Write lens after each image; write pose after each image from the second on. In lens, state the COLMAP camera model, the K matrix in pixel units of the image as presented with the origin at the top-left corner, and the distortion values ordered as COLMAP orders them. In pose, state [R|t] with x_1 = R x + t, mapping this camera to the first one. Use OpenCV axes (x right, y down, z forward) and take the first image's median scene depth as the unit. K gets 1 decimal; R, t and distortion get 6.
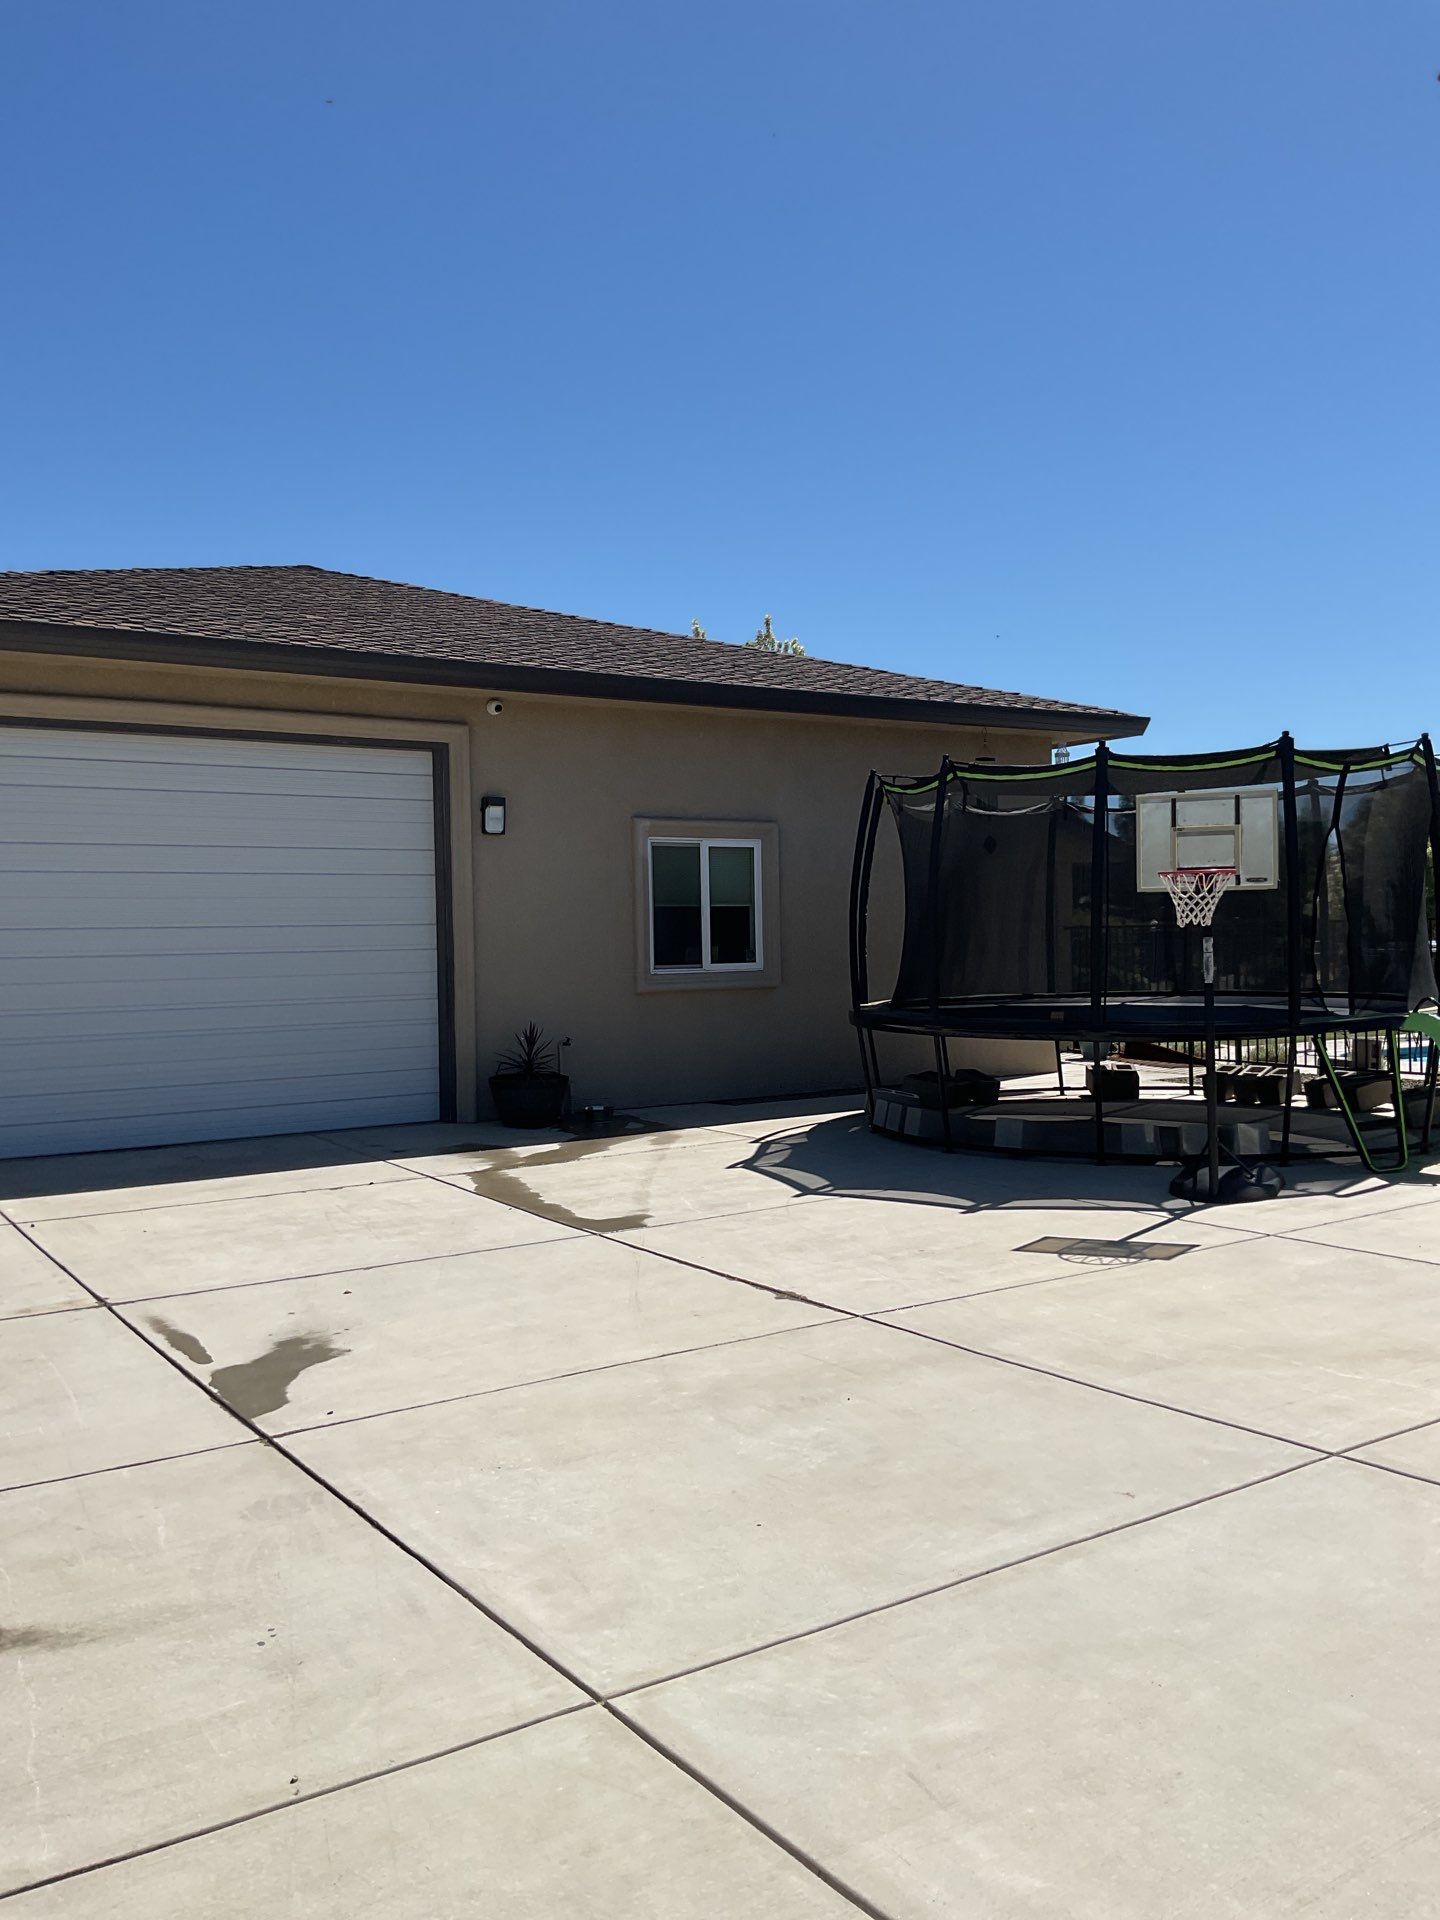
lens RADIAL K [[1514.9, 0, 718.0], [0, 1514.9, 958.1], [0, 0, 1]] dist [0.103806, -0.203274]
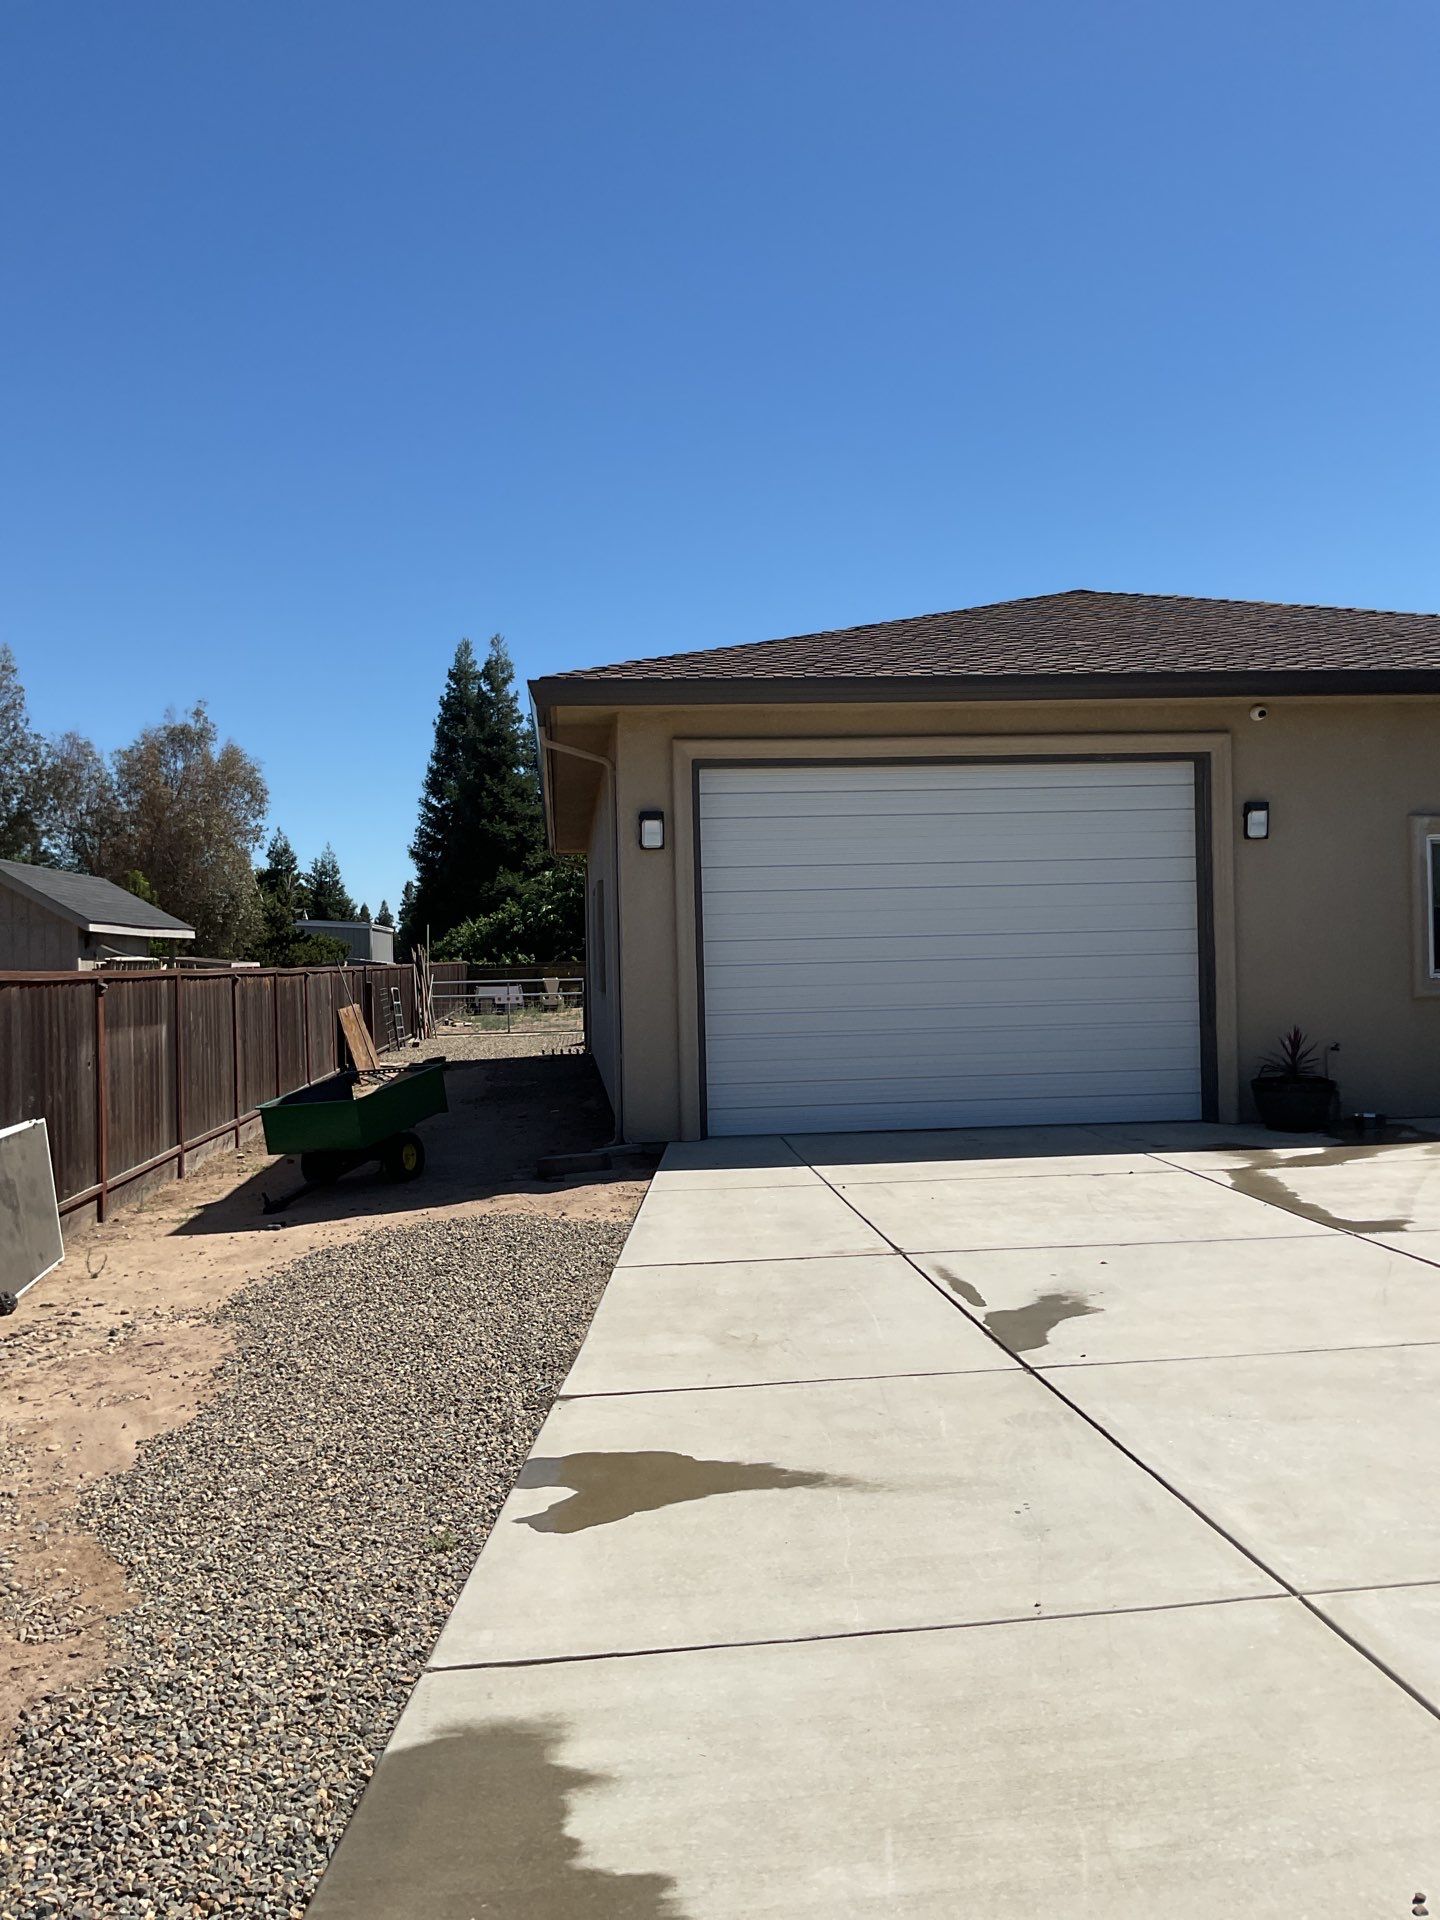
lens RADIAL K [[1514.9, 0, 718.0], [0, 1514.9, 958.1], [0, 0, 1]] dist [0.103806, -0.203274]
pose [[0.877137, -0.003128, -0.480230, 0.043026], [0.001549, 0.999992, -0.003686, 0.001275], [0.480238, 0.002489, 0.877135, -0.102346]]
